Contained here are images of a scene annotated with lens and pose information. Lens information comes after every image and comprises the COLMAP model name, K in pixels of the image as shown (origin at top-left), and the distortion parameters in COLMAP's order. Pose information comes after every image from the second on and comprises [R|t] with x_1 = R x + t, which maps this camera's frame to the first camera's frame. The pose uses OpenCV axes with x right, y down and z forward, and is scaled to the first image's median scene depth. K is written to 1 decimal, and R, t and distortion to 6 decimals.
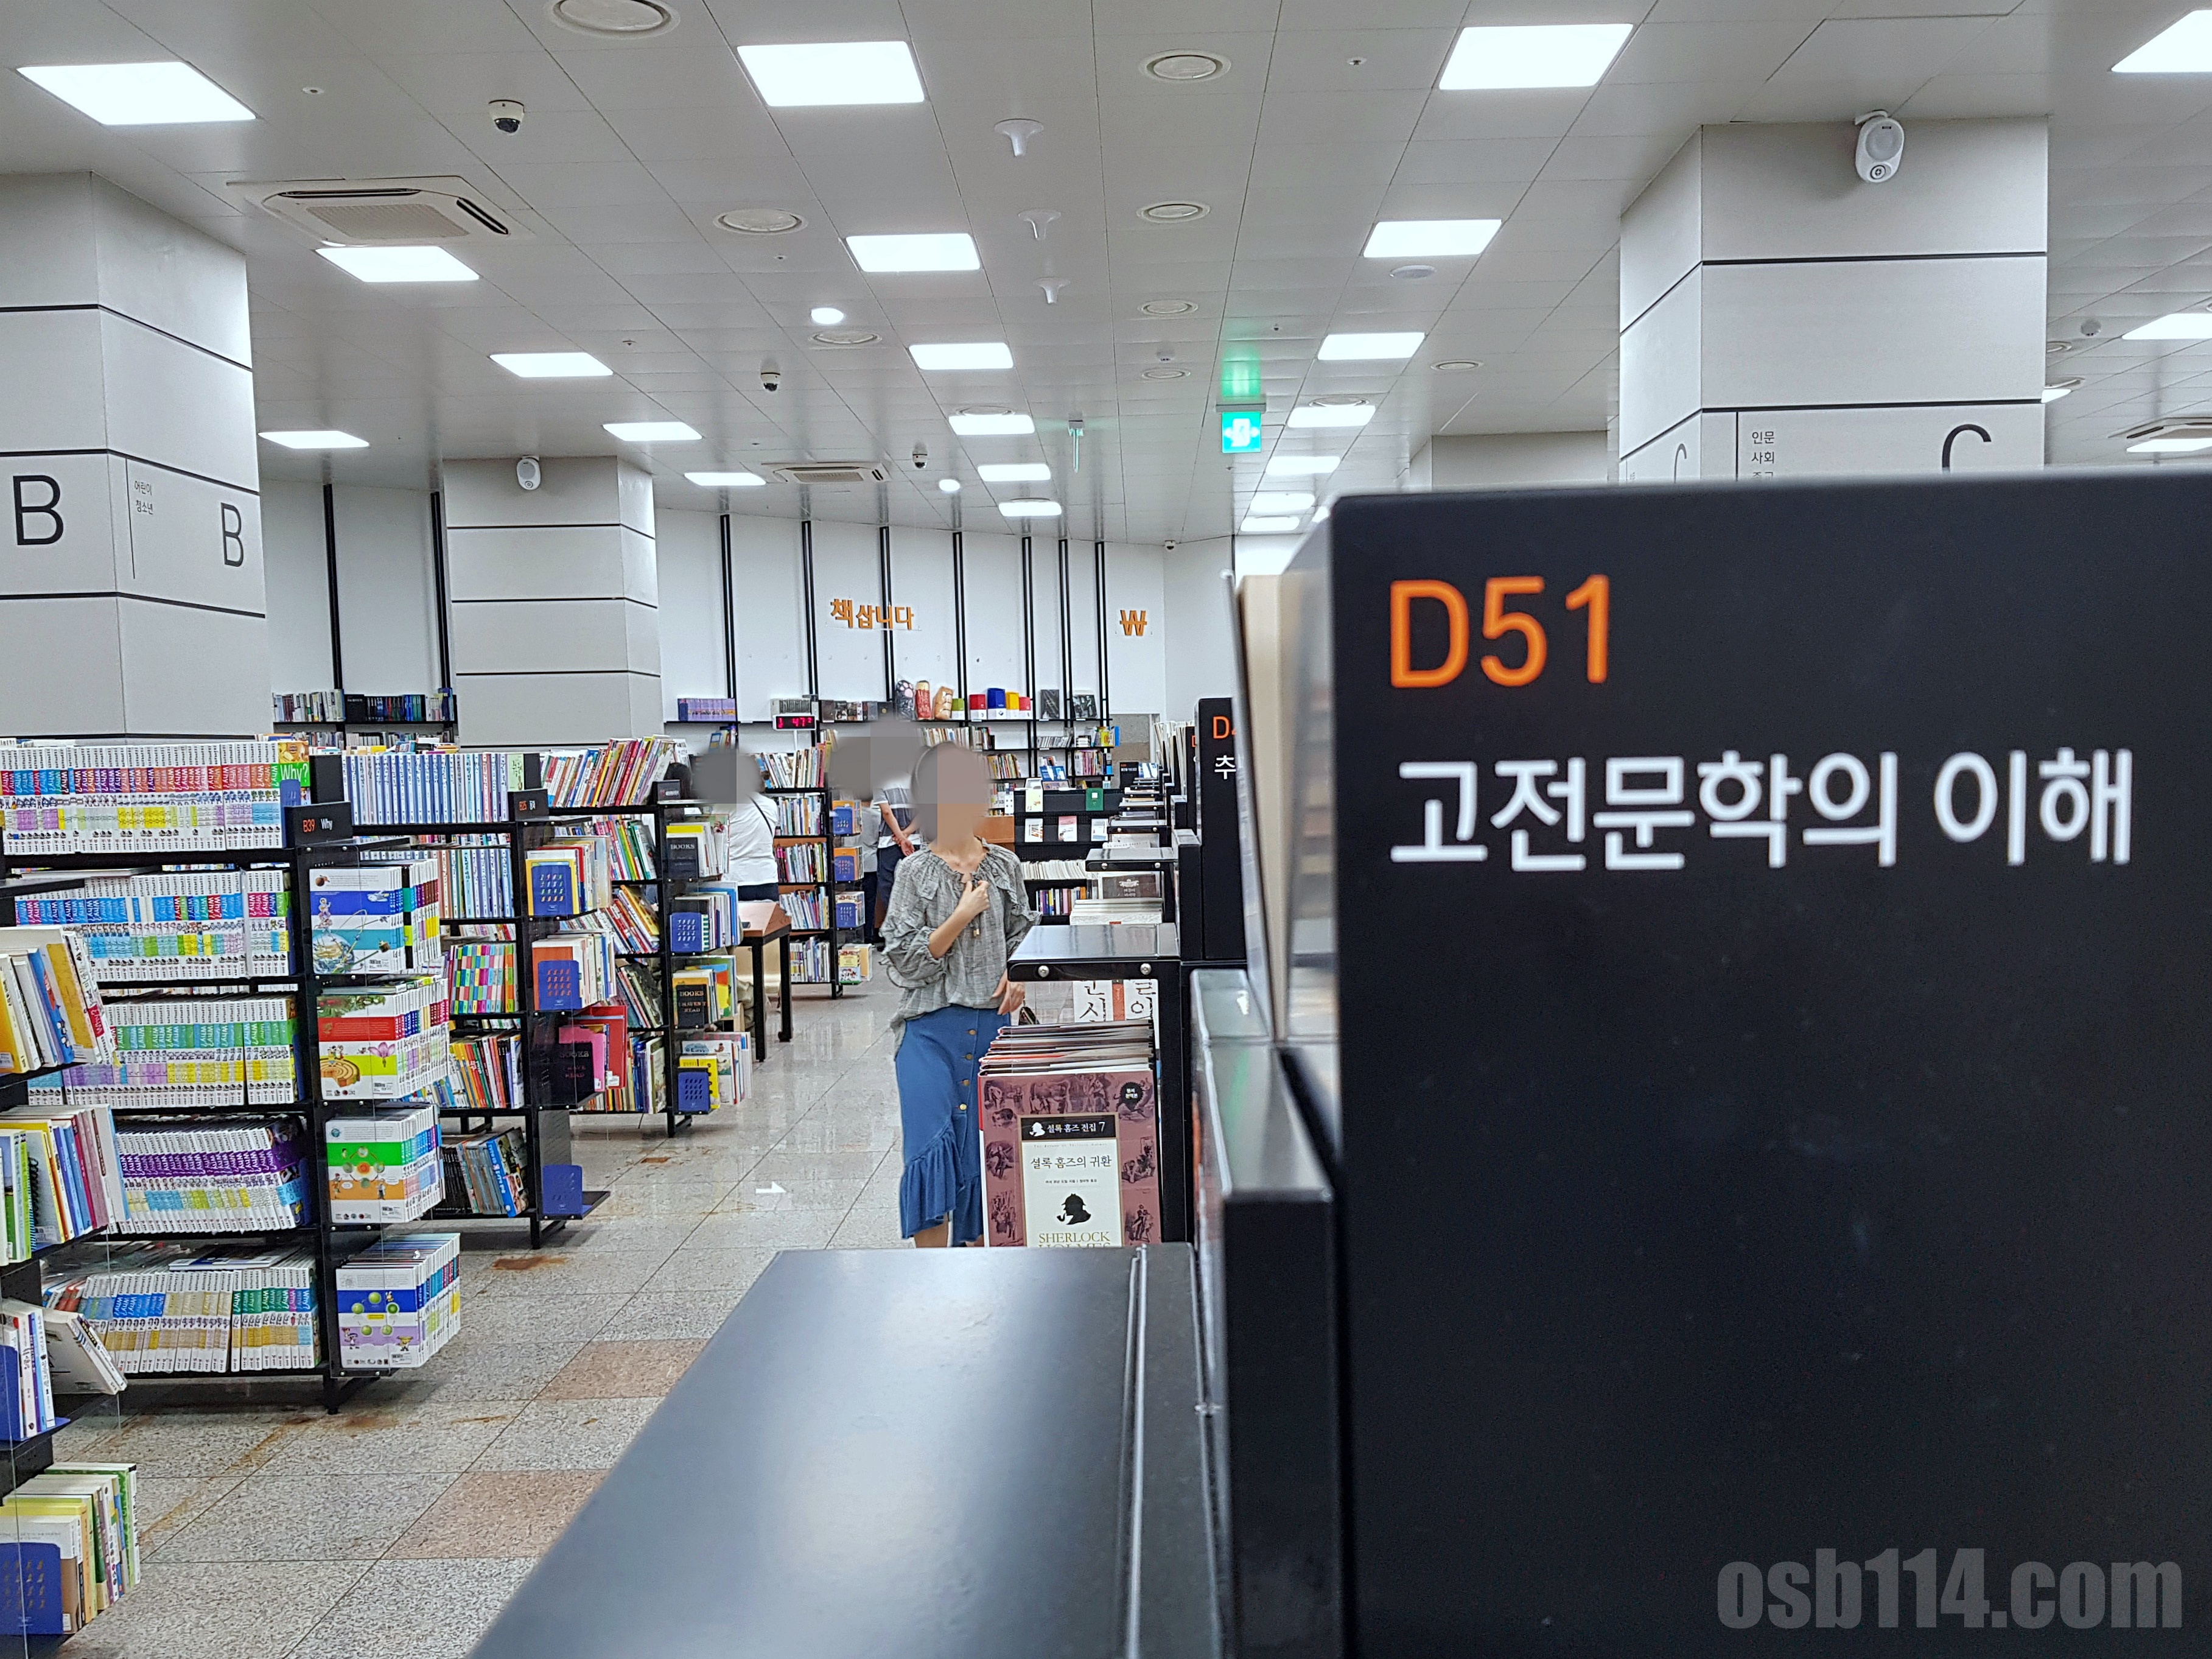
lens RADIAL K [[1951.8, 0, 1106.0], [0, 1951.8, 829.5], [0, 0, 1]] dist [0.099162, -0.007229]
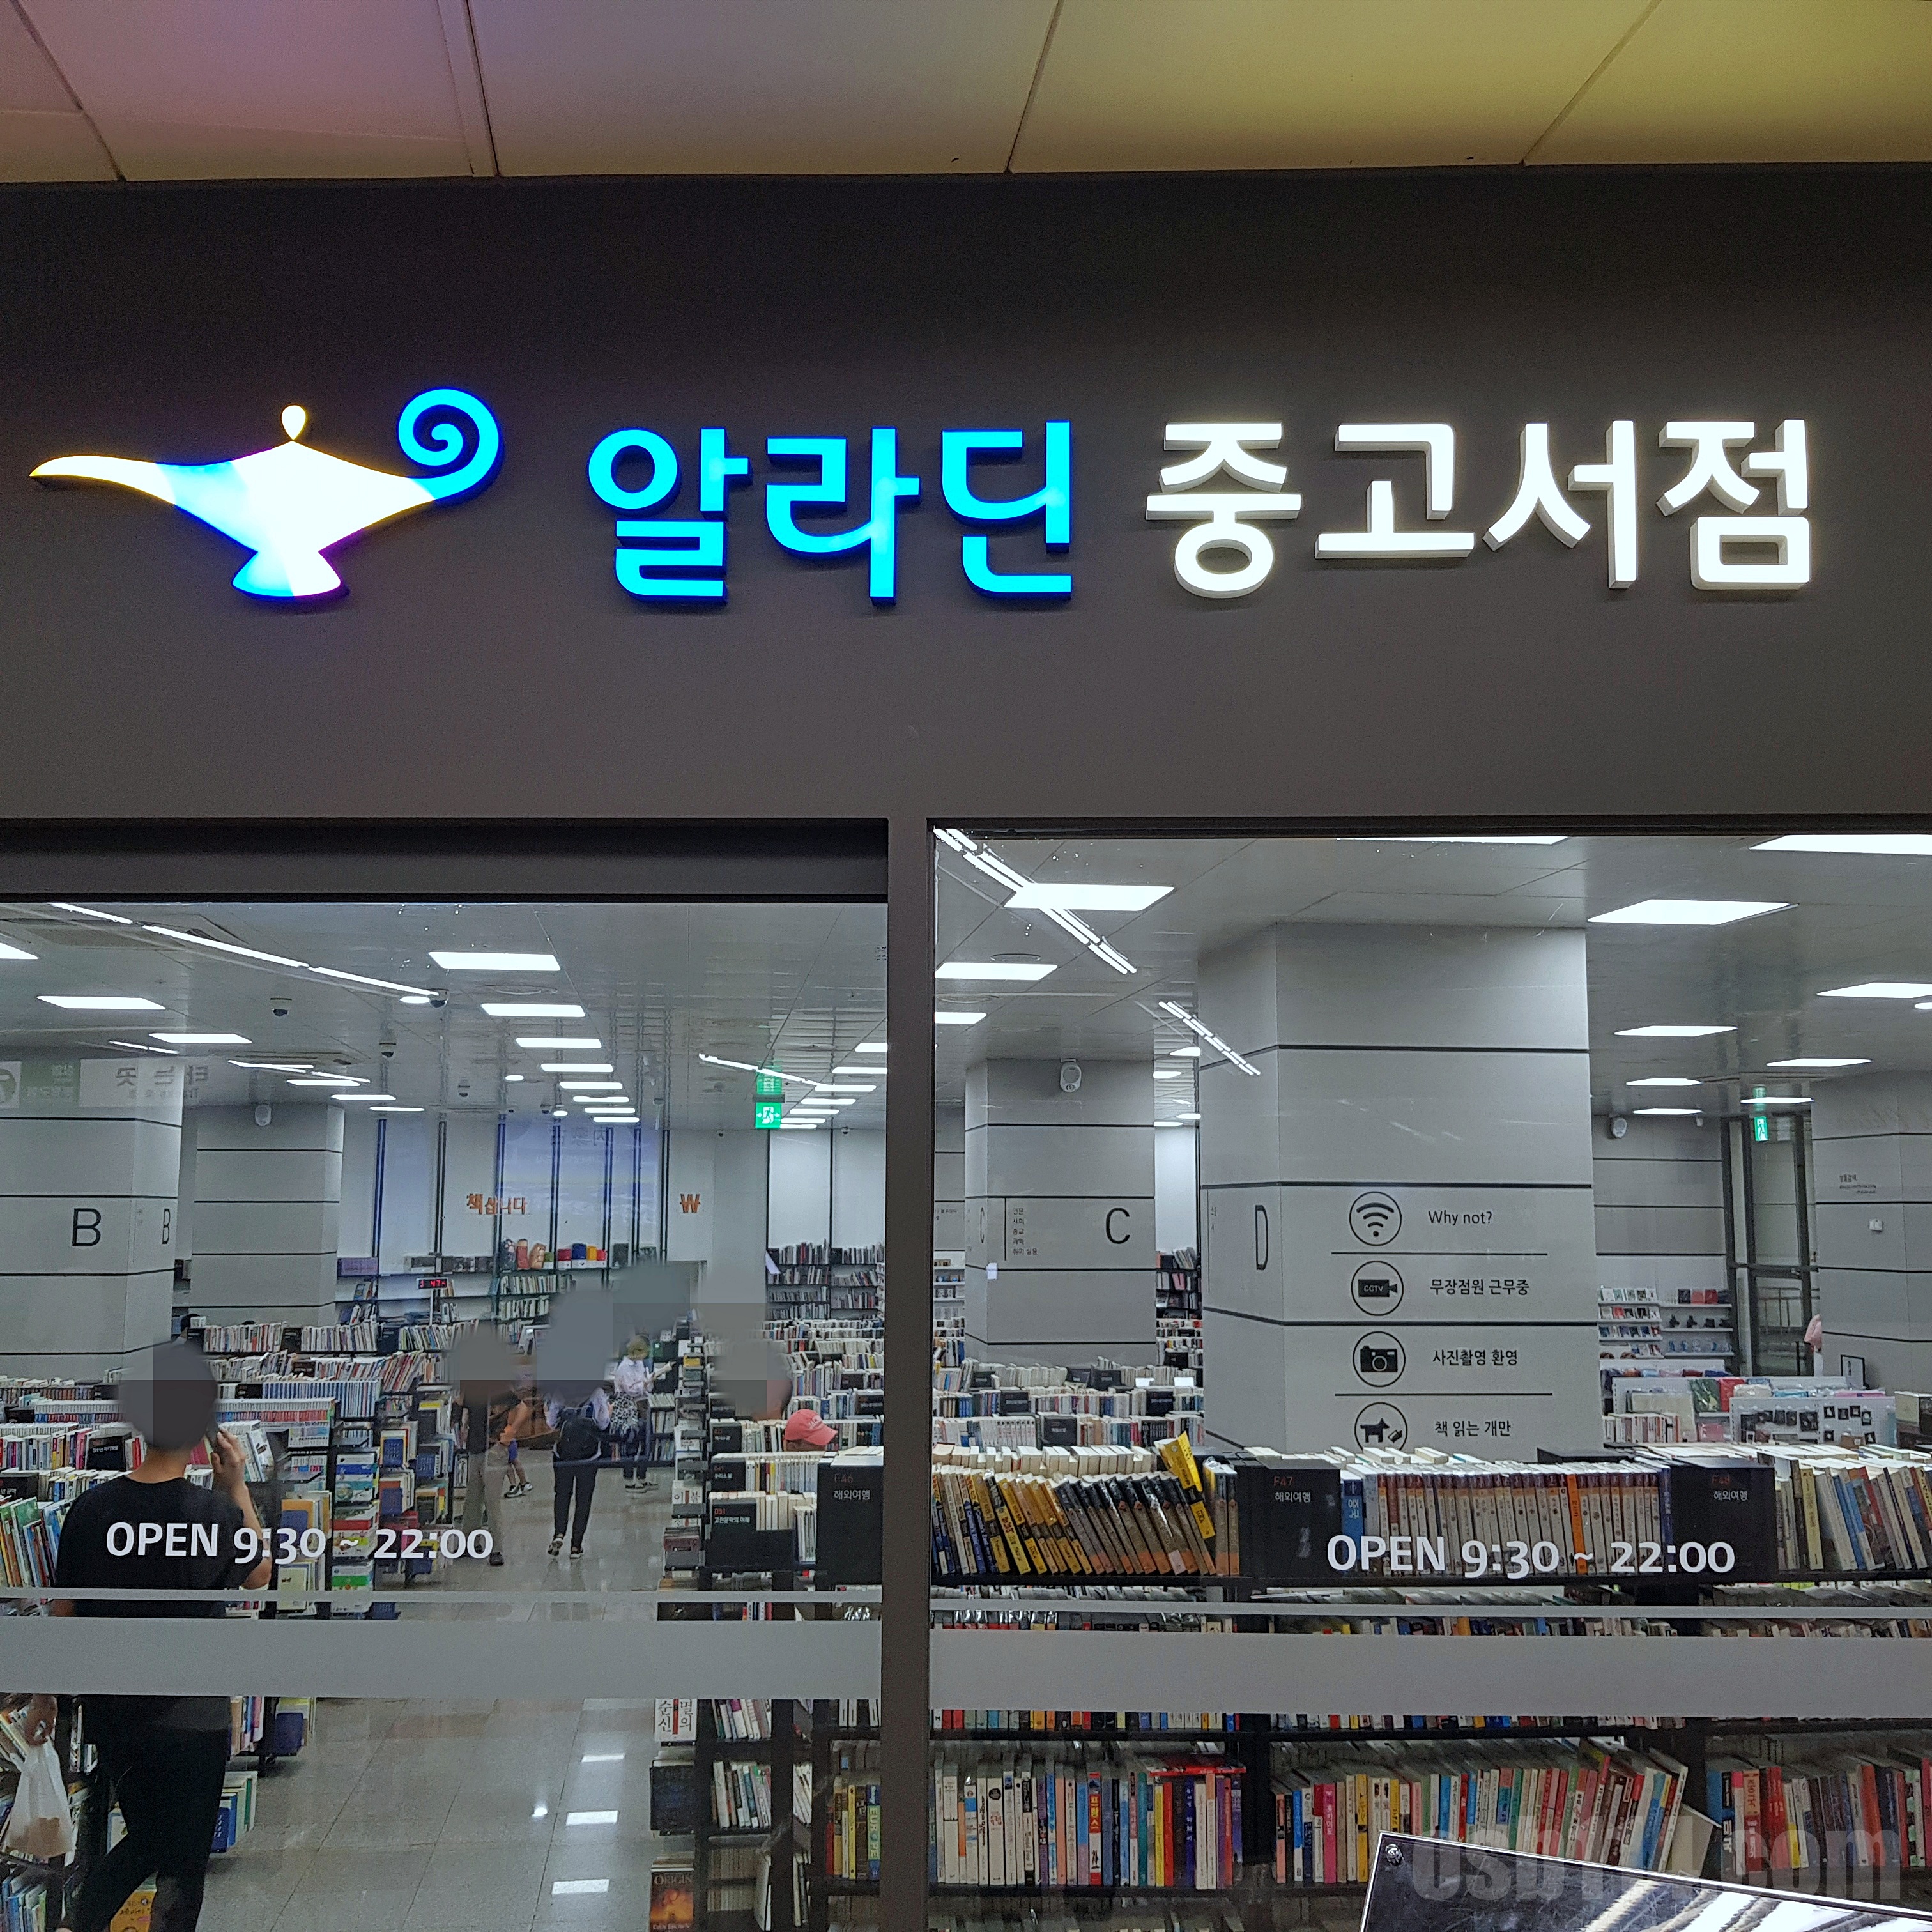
lens RADIAL K [[2059.4, 0, 966.0], [0, 2059.4, 966.0], [0, 0, 1]] dist [0.122632, -0.241523]
pose [[0.988145, 0.041374, 0.147844, -0.014703], [-0.017942, 0.987524, -0.156442, -0.046826], [-0.152472, 0.151935, 0.976559, -0.422752]]
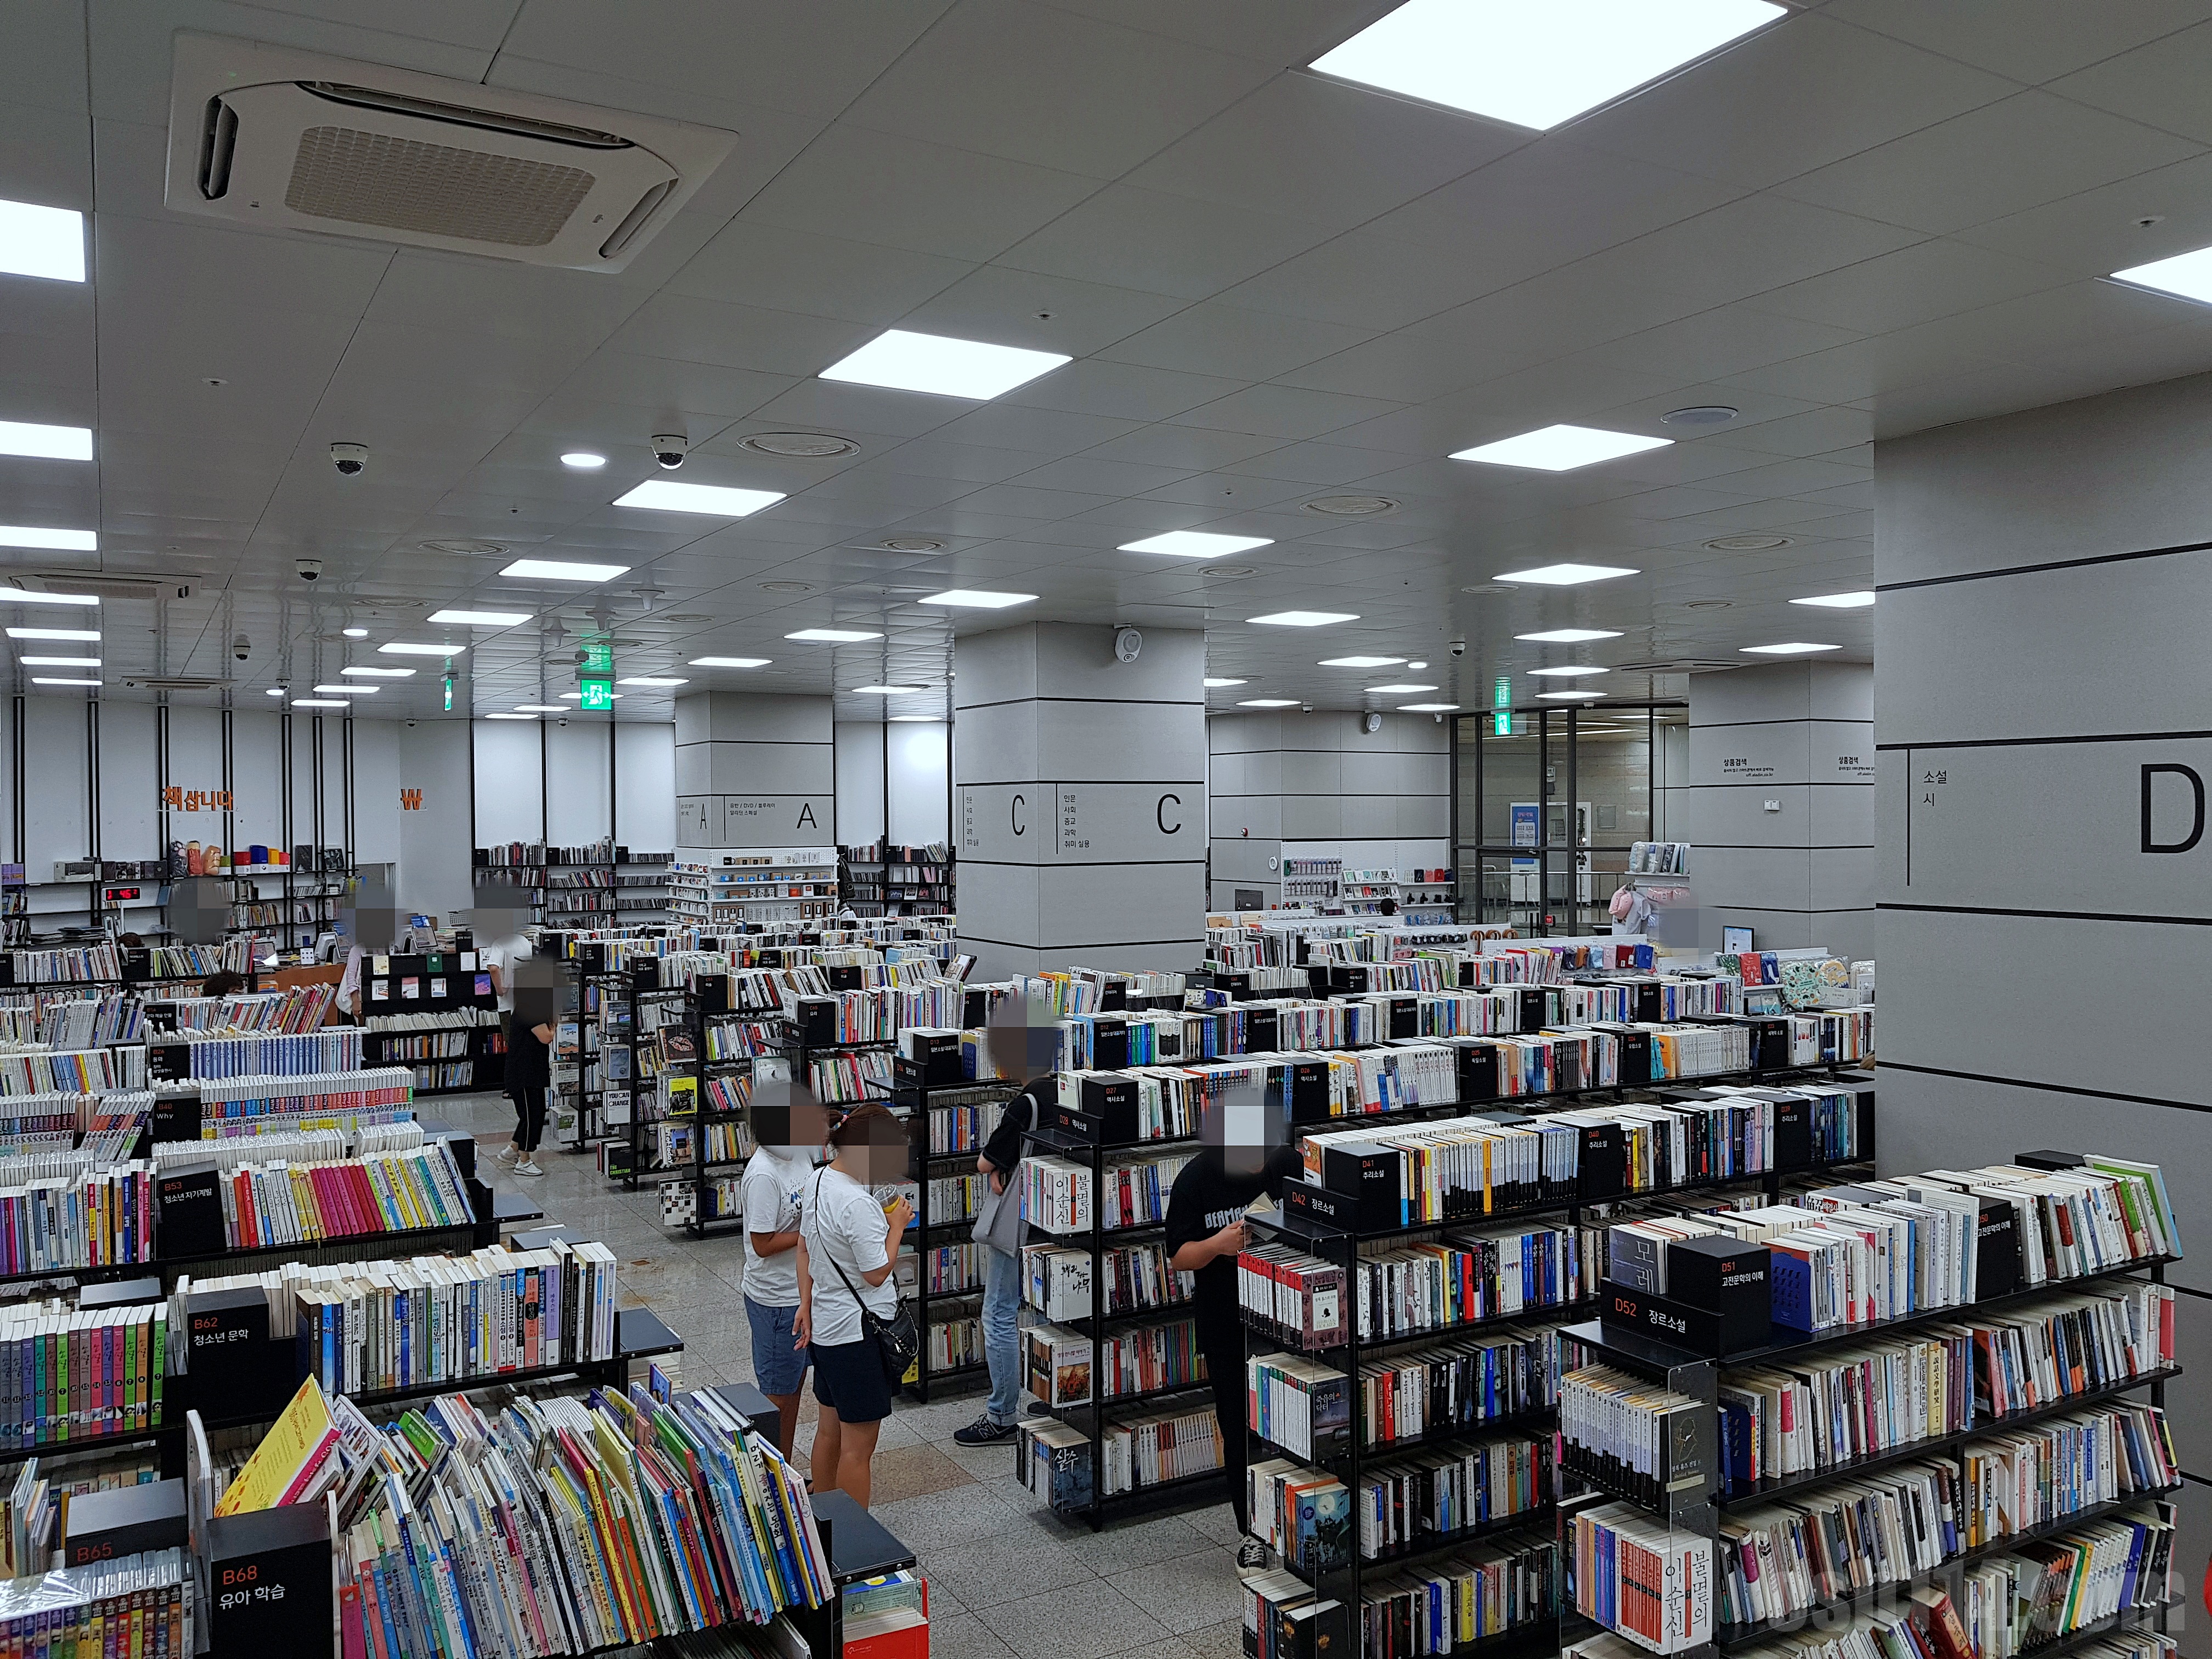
lens RADIAL K [[1742.7, 0, 1106.0], [0, 1742.7, 829.5], [0, 0, 1]] dist [0.036547, -0.074424]
pose [[0.854582, 0.011818, 0.519182, -0.173060], [0.005883, 0.999457, -0.032435, -0.048821], [-0.519283, 0.030773, 0.854048, -0.125256]]
